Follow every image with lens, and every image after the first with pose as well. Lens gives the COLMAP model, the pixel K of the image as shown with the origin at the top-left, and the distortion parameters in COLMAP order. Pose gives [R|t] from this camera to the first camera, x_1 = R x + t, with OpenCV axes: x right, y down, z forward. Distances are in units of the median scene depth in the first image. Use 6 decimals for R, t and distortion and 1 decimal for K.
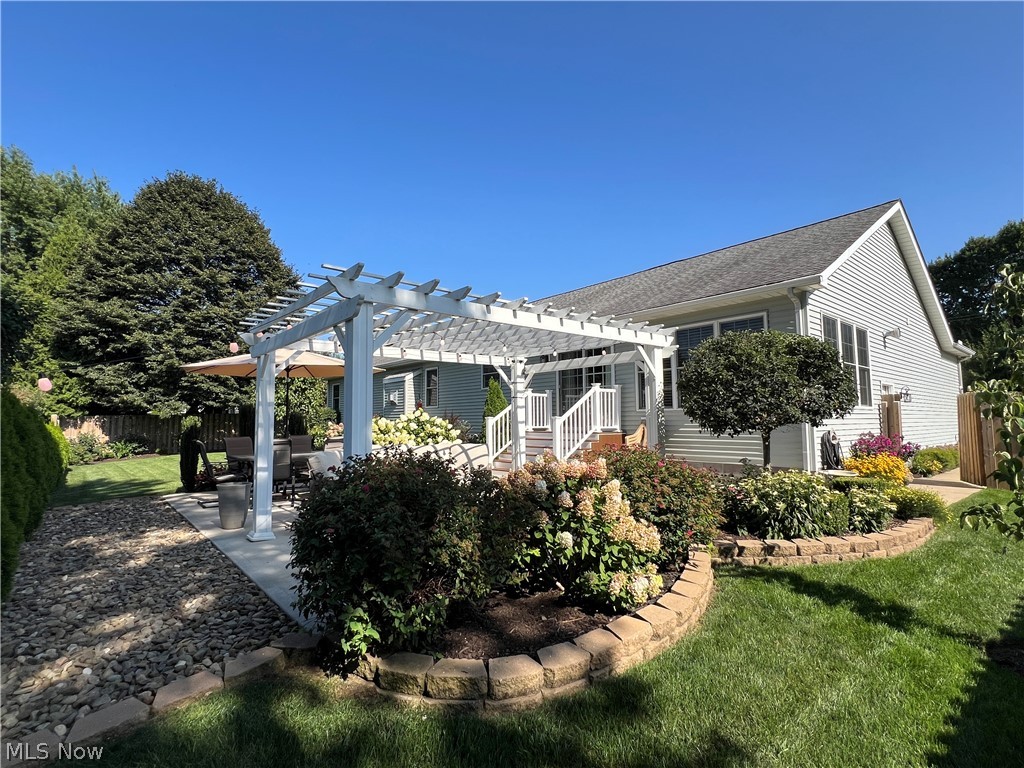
lens RADIAL K [[494.7, 0, 510.2], [0, 494.7, 385.5], [0, 0, 1]] dist [-0.000167, -0.000317]
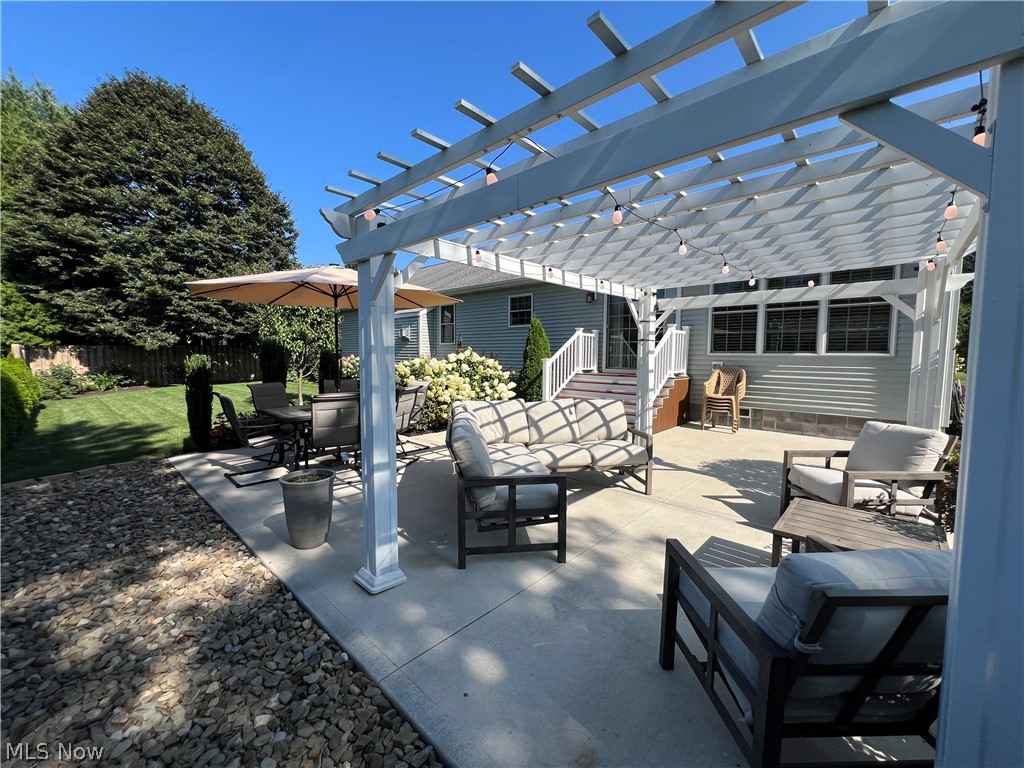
lens RADIAL K [[409.0, 0, 512.1], [0, 409.0, 383.6], [0, 0, 1]] dist [-0.000406, 0.000332]
pose [[0.992832, 0.006895, 0.119317, -0.104583], [-0.024111, 0.989364, 0.143448, 0.001679], [-0.117059, -0.145296, 0.982439, 0.138580]]
